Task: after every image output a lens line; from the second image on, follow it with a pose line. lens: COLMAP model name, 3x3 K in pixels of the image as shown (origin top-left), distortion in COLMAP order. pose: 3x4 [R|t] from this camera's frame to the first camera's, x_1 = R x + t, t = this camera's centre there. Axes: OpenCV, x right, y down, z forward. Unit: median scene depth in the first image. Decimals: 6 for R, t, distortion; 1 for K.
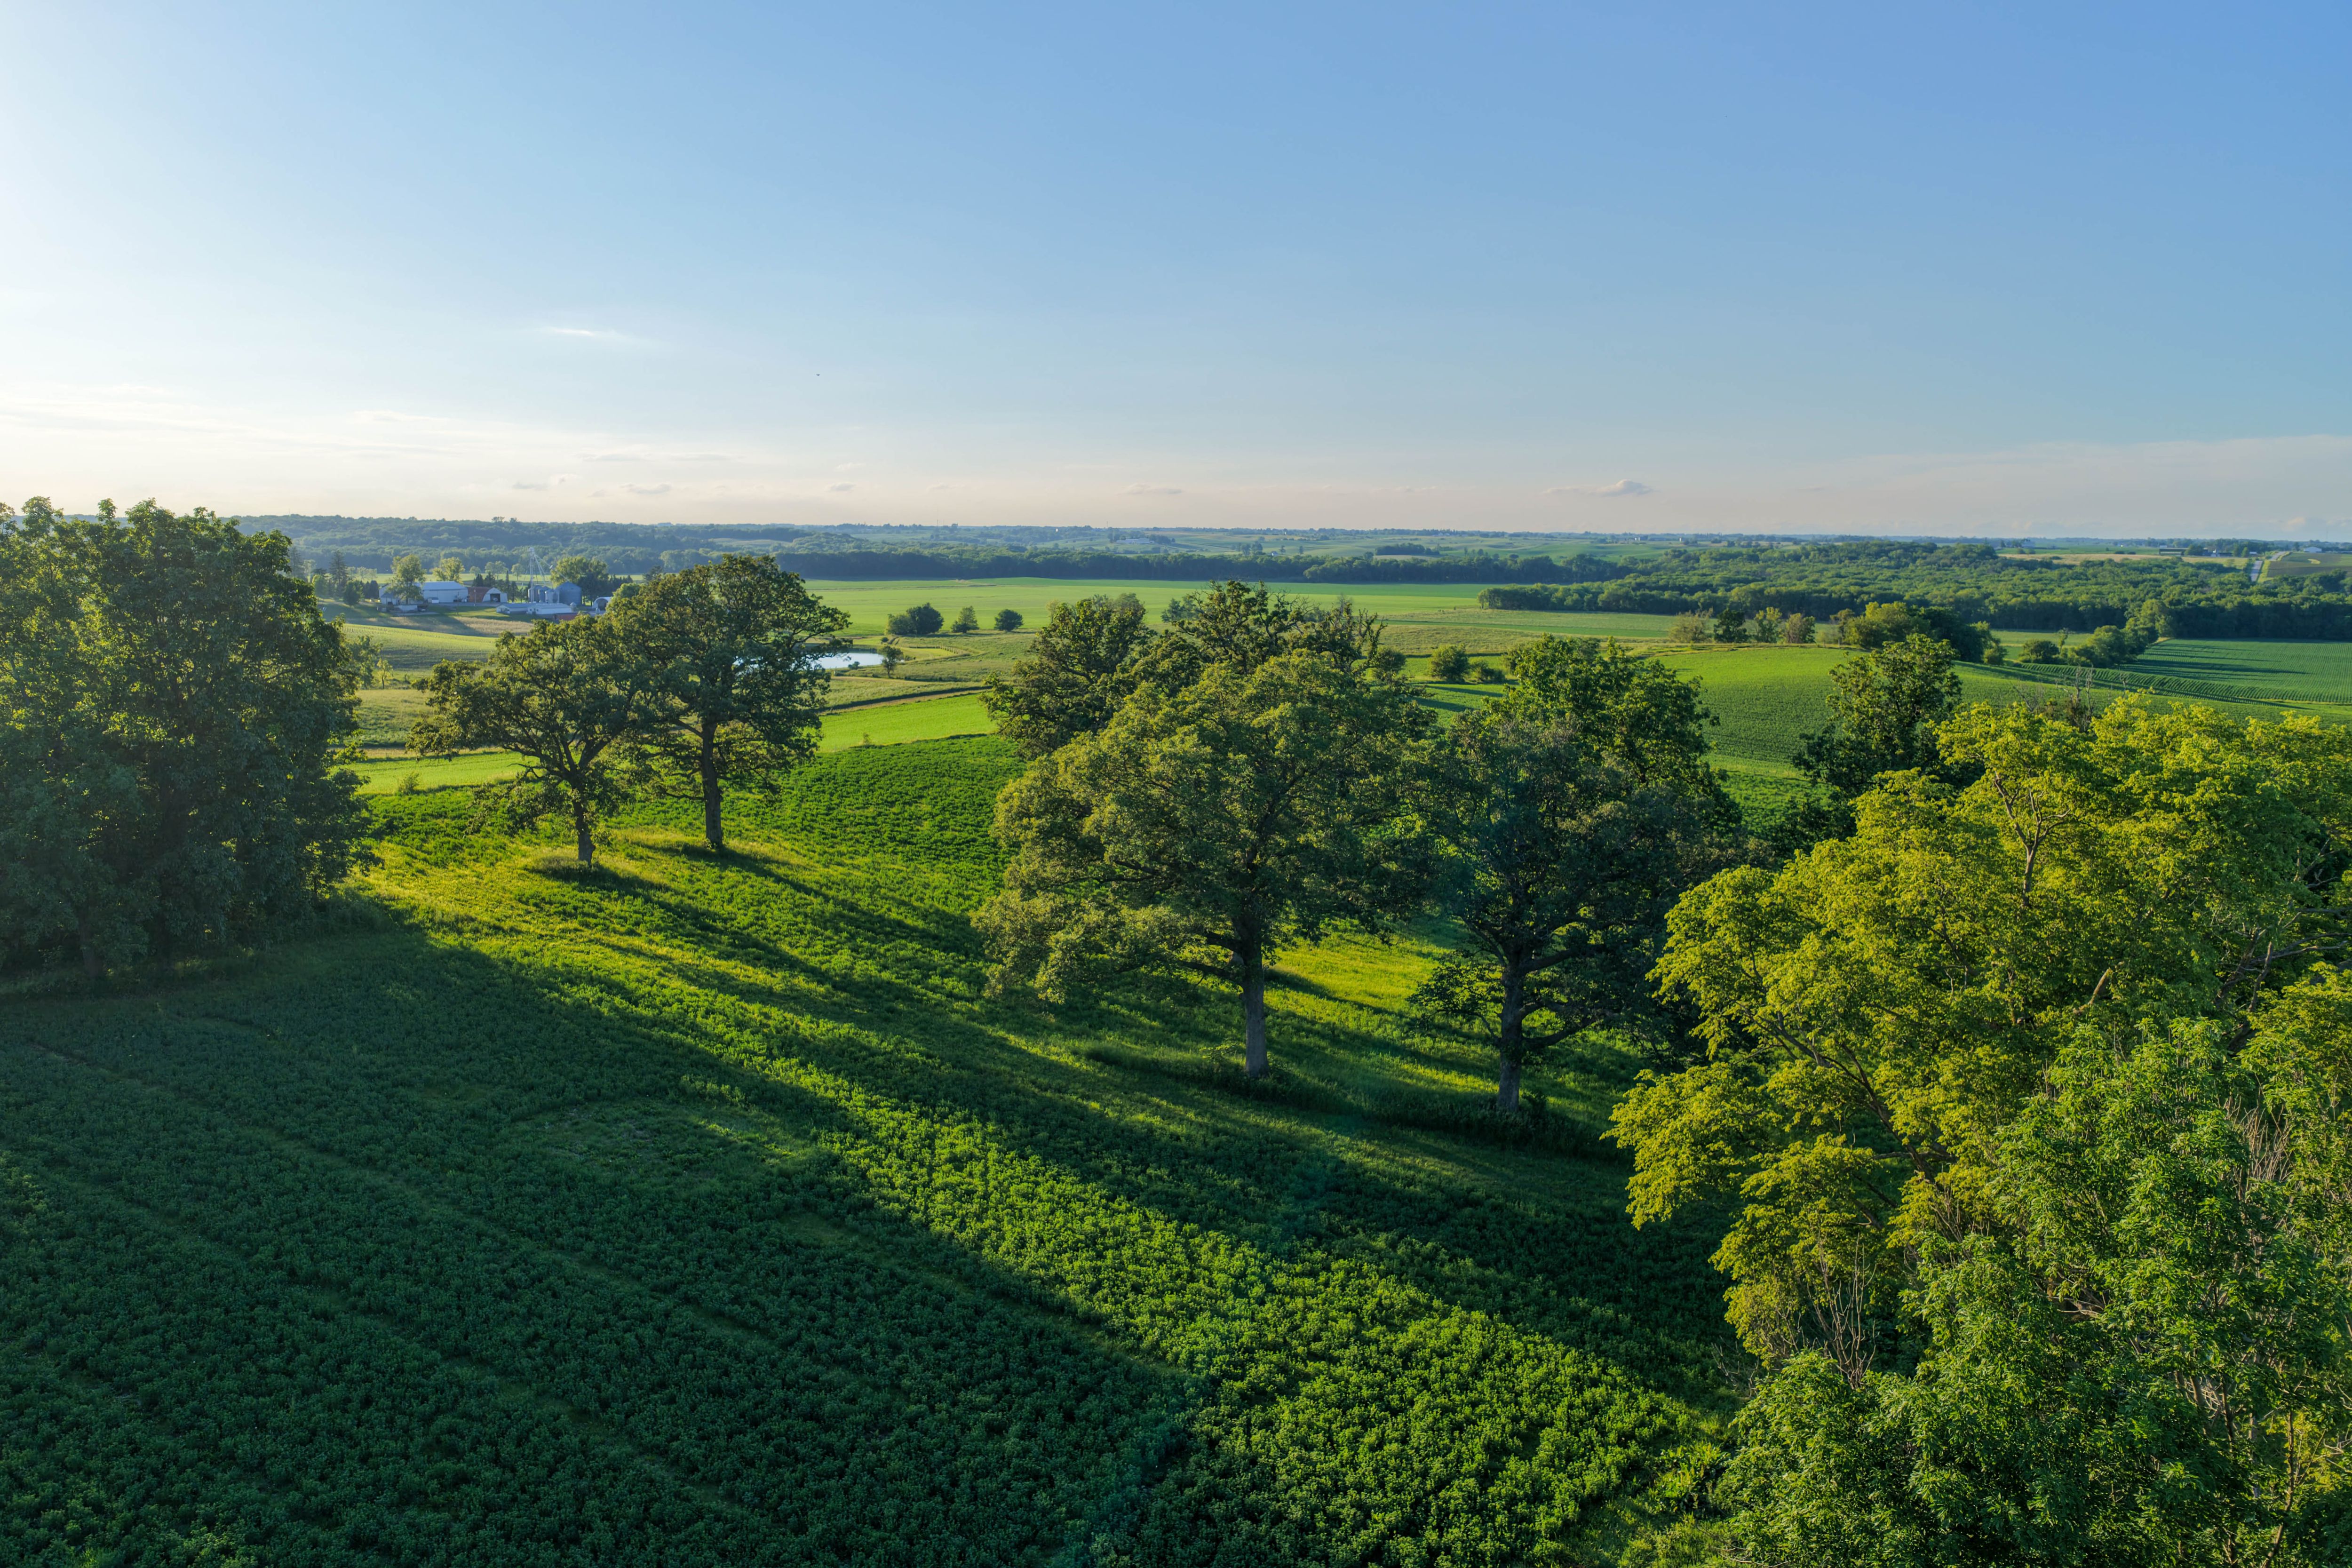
lens RADIAL K [[1959.8, 0, 1181.9], [0, 1959.8, 786.2], [0, 0, 1]] dist [-0.016868, 0.039652]
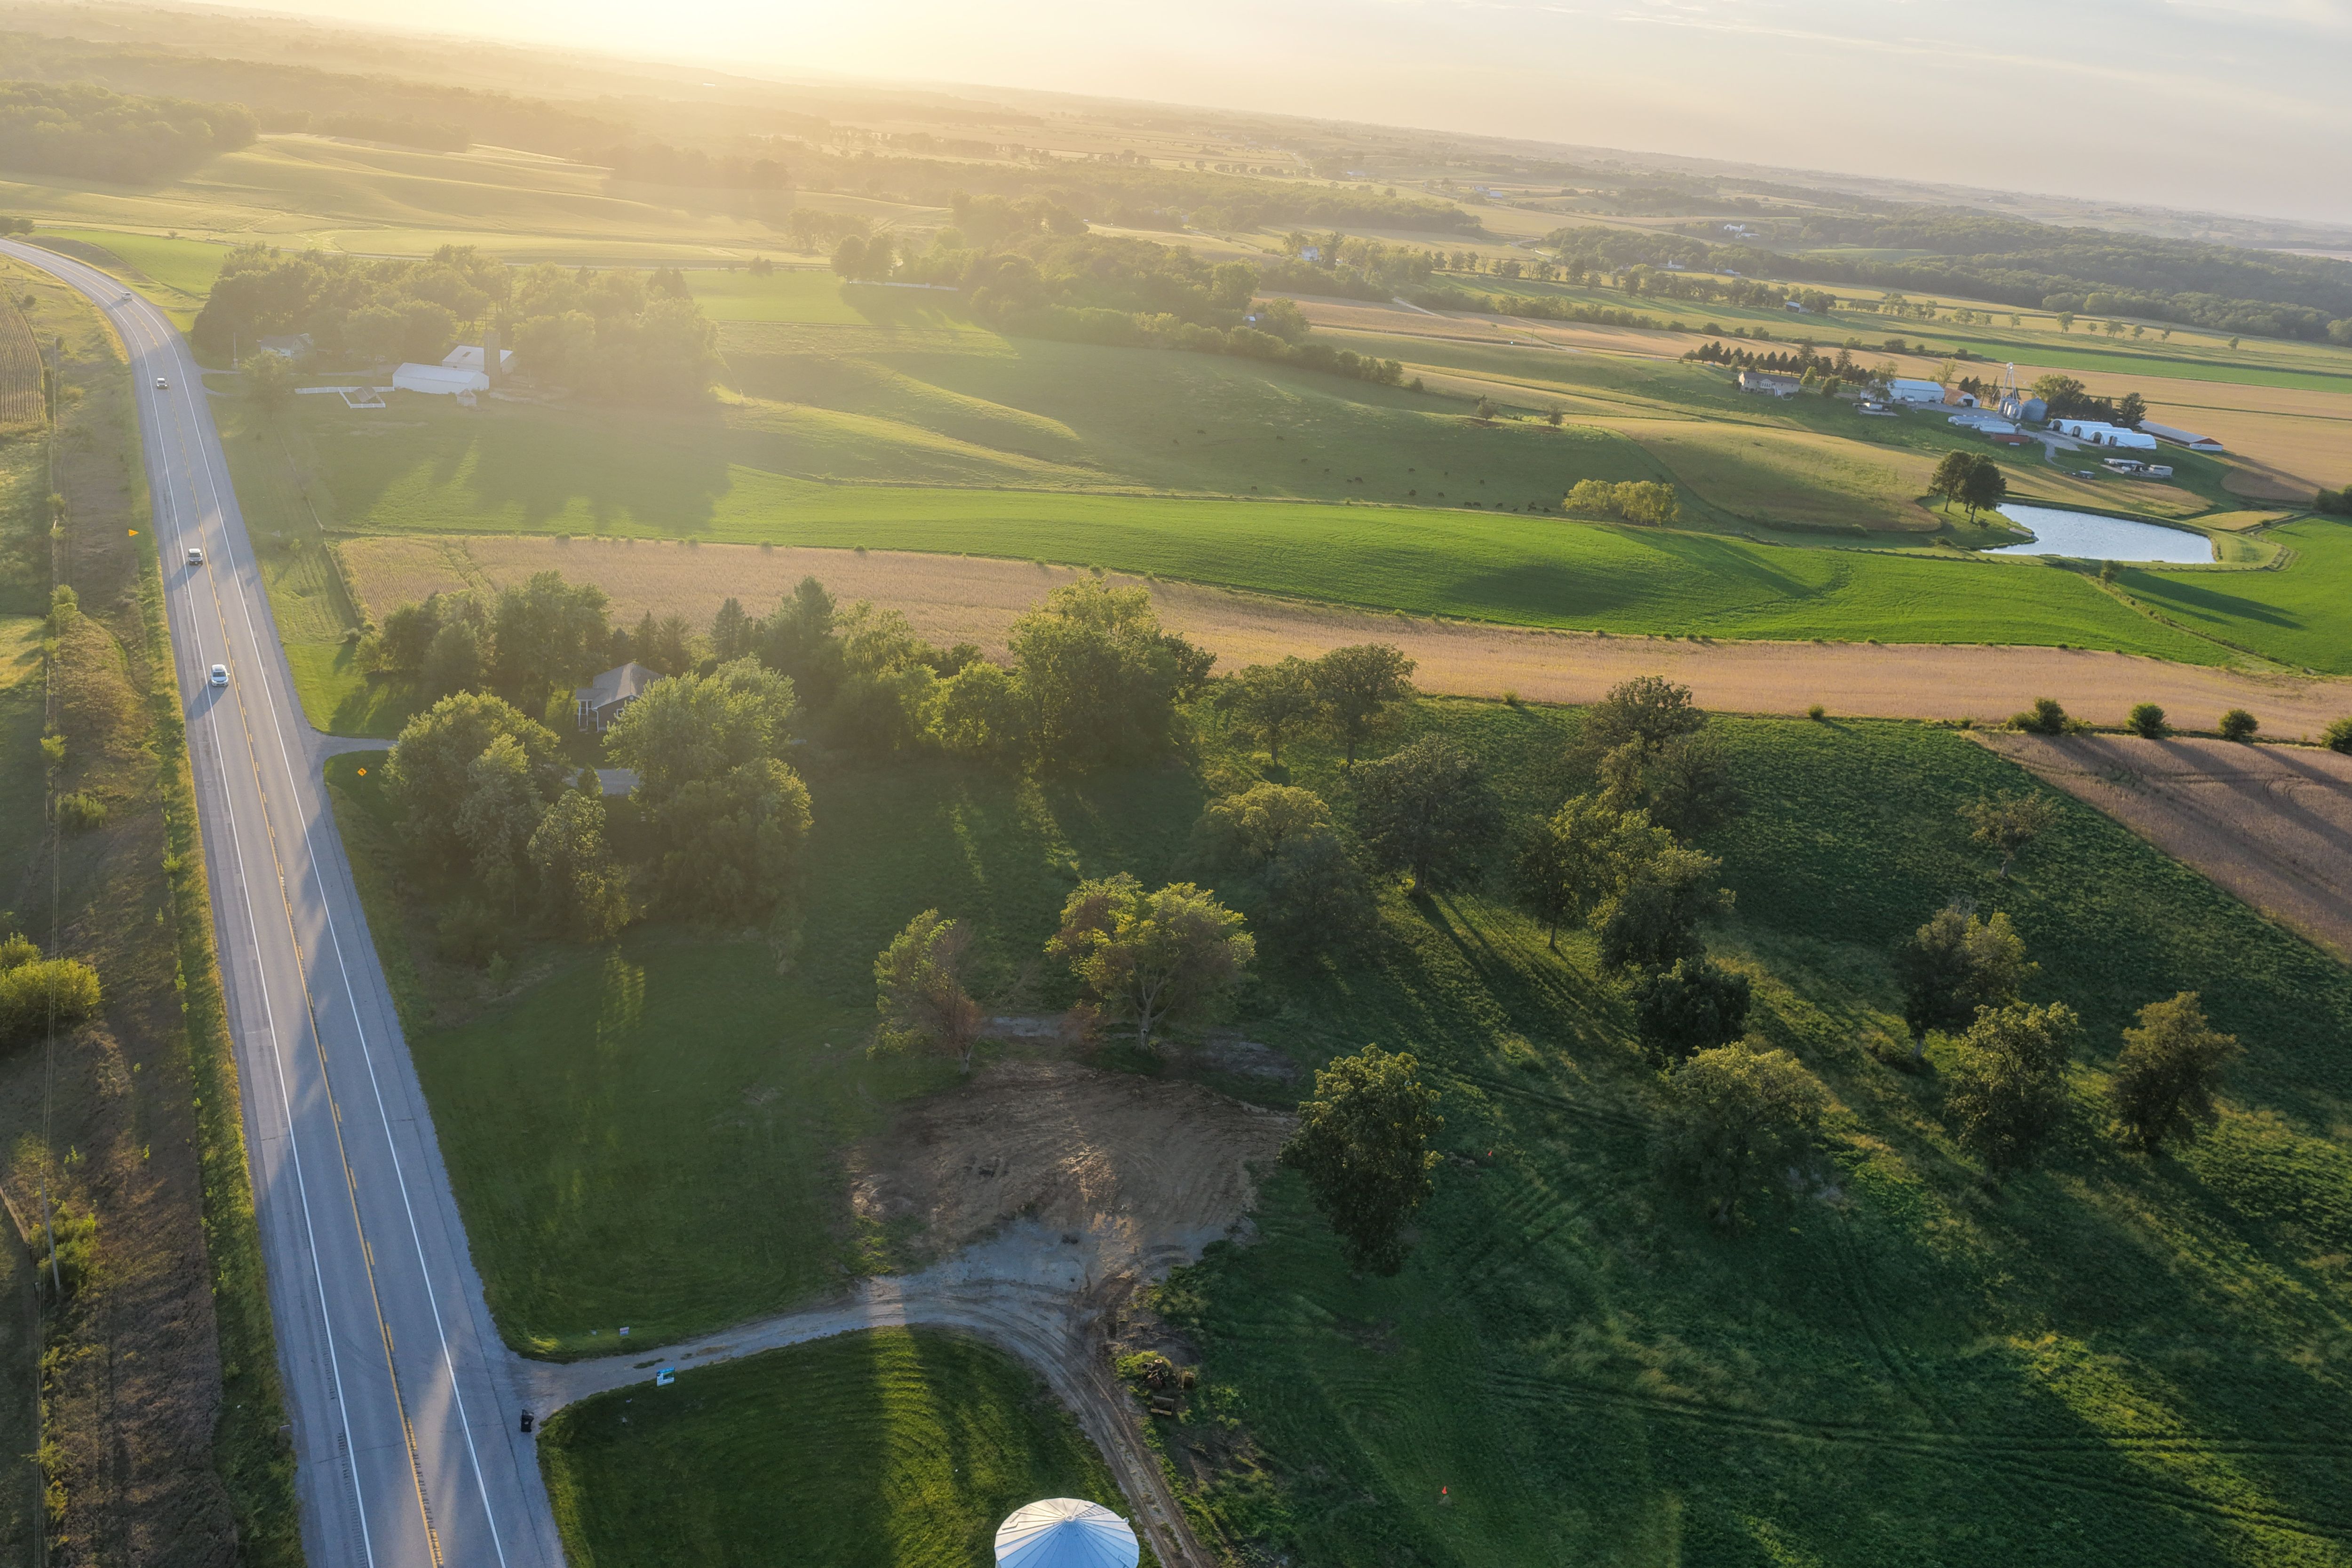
lens RADIAL K [[1959.8, 0, 1179.3], [0, 1959.8, 767.3], [0, 0, 1]] dist [-0.016868, 0.039652]
pose [[0.664497, 0.292657, -0.687601, 1.177471], [-0.185122, 0.955912, 0.227953, -0.443214], [0.723998, -0.024184, 0.689378, -0.689795]]
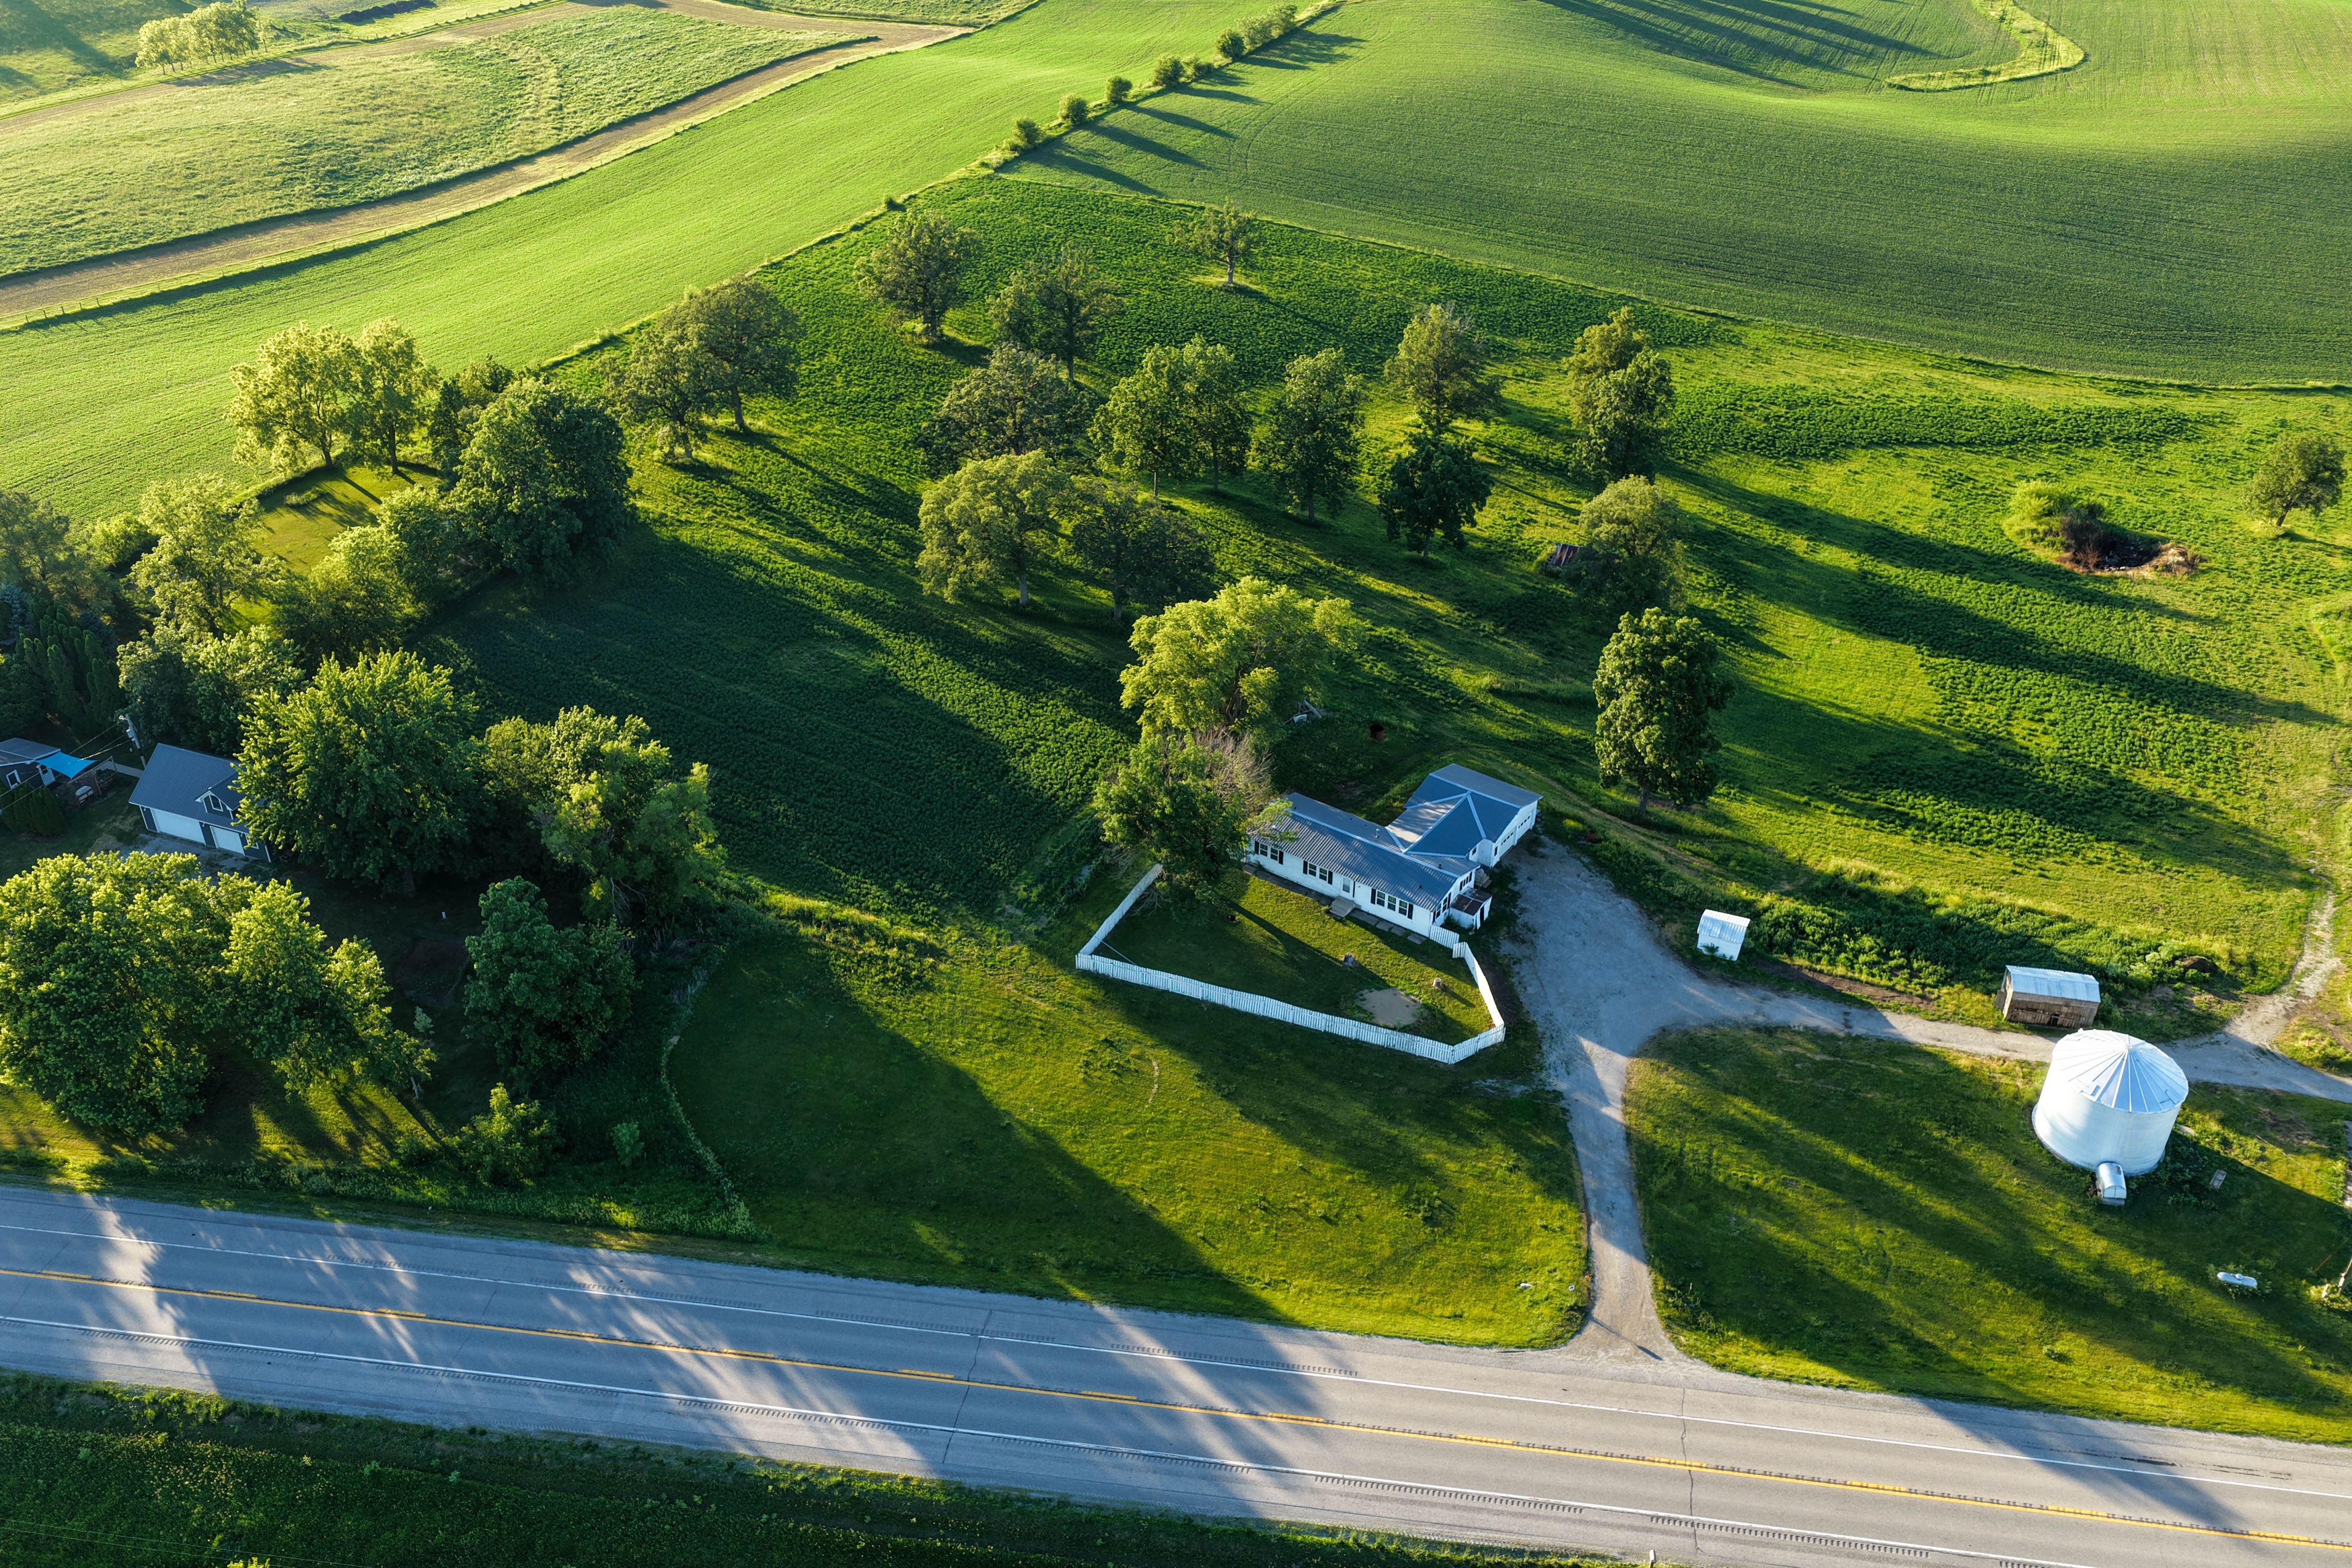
lens RADIAL K [[1959.8, 0, 1187.6], [0, 1959.8, 783.8], [0, 0, 1]] dist [-0.016868, 0.039652]
pose [[0.993797, -0.054802, 0.096773, -0.007811], [0.008412, 0.904710, 0.425945, -0.474643], [-0.110894, -0.422489, 0.899559, -0.940301]]
